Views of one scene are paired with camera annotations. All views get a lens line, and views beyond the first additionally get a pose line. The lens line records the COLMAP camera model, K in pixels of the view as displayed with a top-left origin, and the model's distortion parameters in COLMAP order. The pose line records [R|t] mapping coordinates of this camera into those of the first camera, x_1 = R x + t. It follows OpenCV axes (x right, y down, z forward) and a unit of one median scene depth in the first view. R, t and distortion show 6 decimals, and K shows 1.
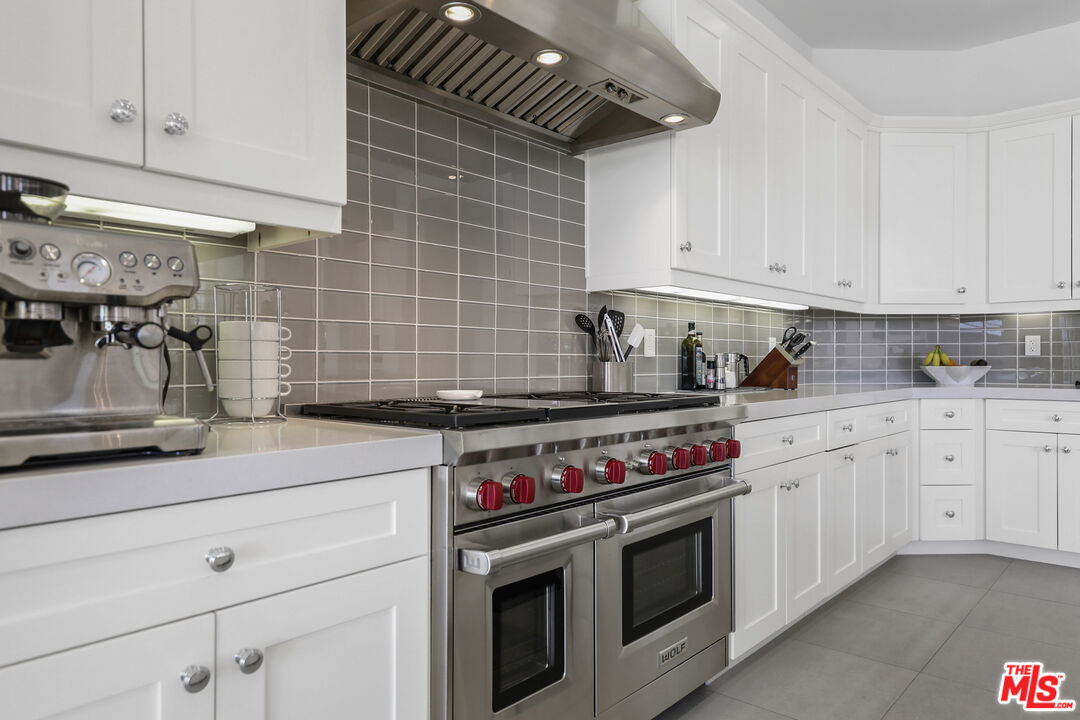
lens RADIAL K [[729.0, 0, 540.0], [0, 729.0, 360.0], [0, 0, 1]] dist [0.052921, 0.000227]
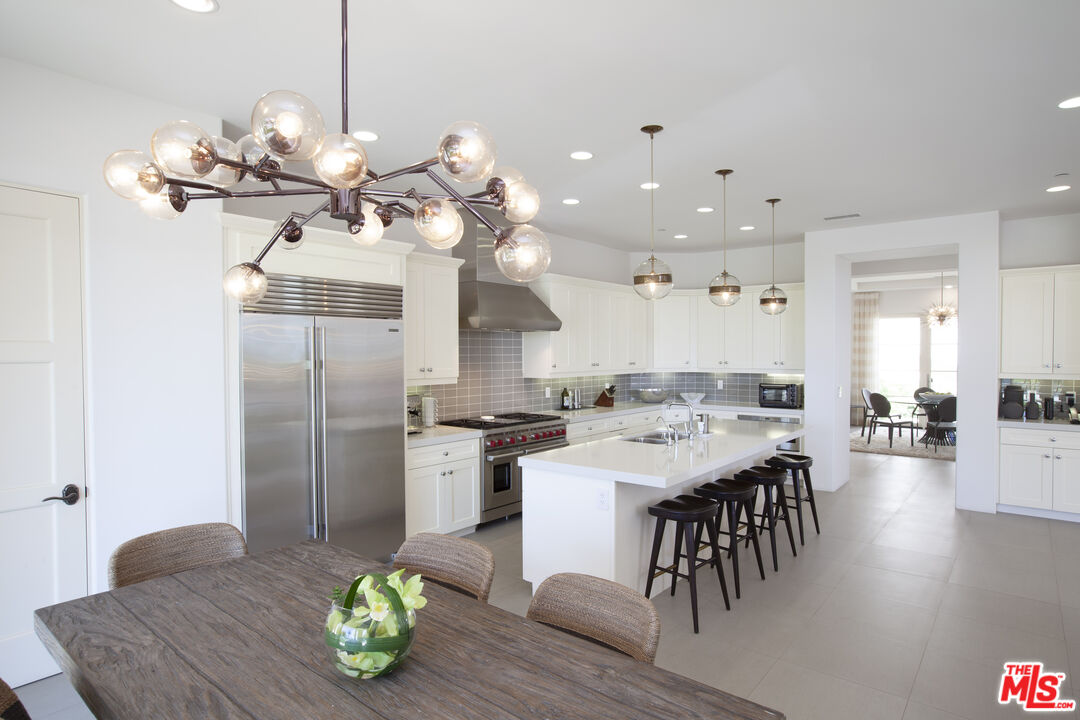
lens RADIAL K [[682.7, 0, 548.2], [0, 682.7, 363.6], [0, 0, 1]] dist [-0.002110, 0.000310]
pose [[0.999280, -0.006534, 0.037368, 0.091803], [0.005492, 0.999595, 0.027910, -0.329569], [-0.037535, -0.027685, 0.998912, -2.485381]]
